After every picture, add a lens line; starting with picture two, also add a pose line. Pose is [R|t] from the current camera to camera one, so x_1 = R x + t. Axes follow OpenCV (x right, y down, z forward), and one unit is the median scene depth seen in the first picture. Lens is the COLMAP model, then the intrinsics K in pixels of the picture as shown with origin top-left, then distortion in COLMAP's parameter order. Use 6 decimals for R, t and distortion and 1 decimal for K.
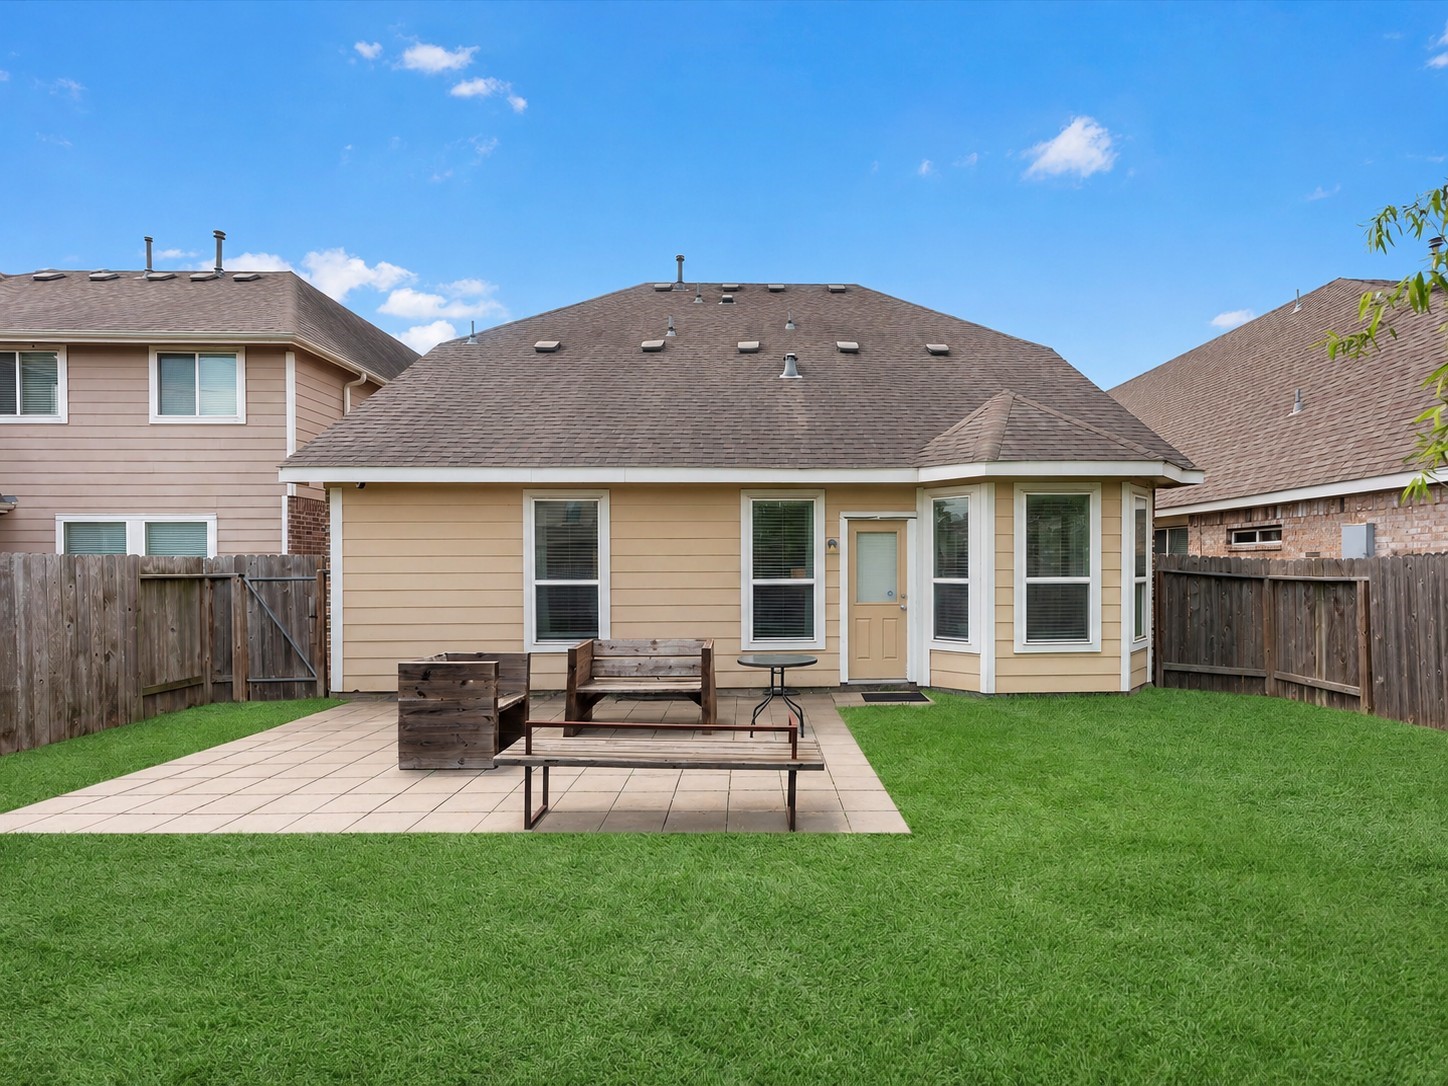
lens RADIAL K [[698.7, 0, 776.1], [0, 698.7, 562.6], [0, 0, 1]] dist [-0.003228, 0.000125]
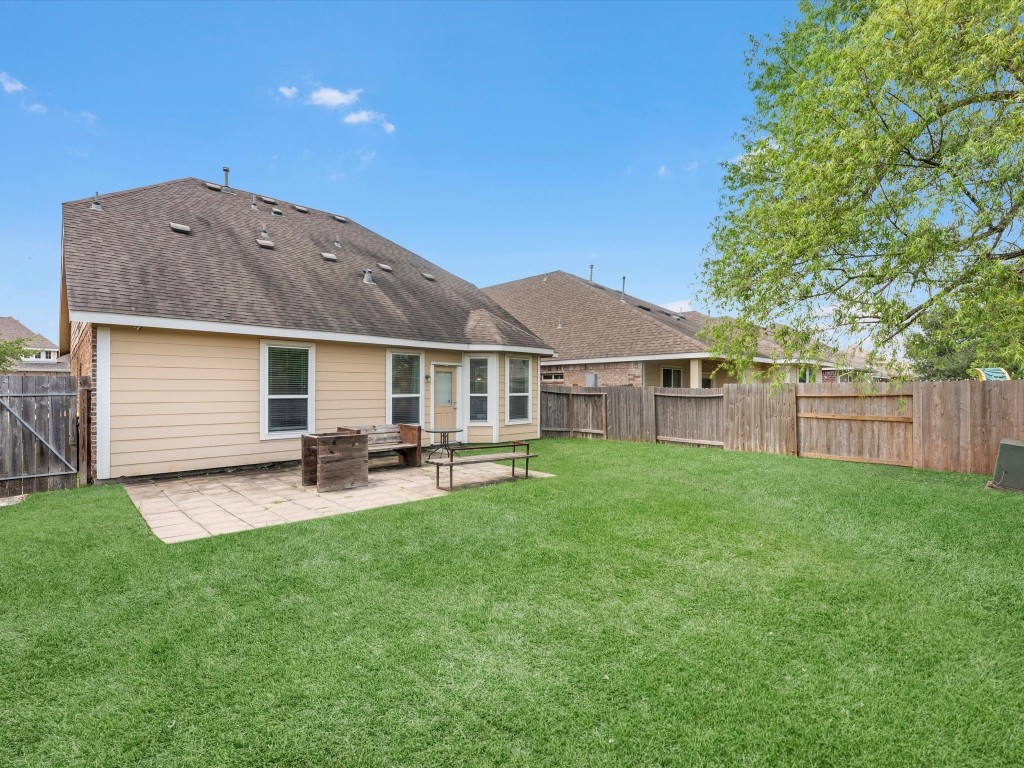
lens RADIAL K [[468.7, 0, 514.0], [0, 468.7, 396.2], [0, 0, 1]] dist [0.000451, -0.000085]
pose [[0.753612, -0.004700, 0.657303, -0.636731], [-0.009548, 0.999791, 0.018096, 0.001659], [-0.657250, -0.019914, 0.753409, -0.206365]]
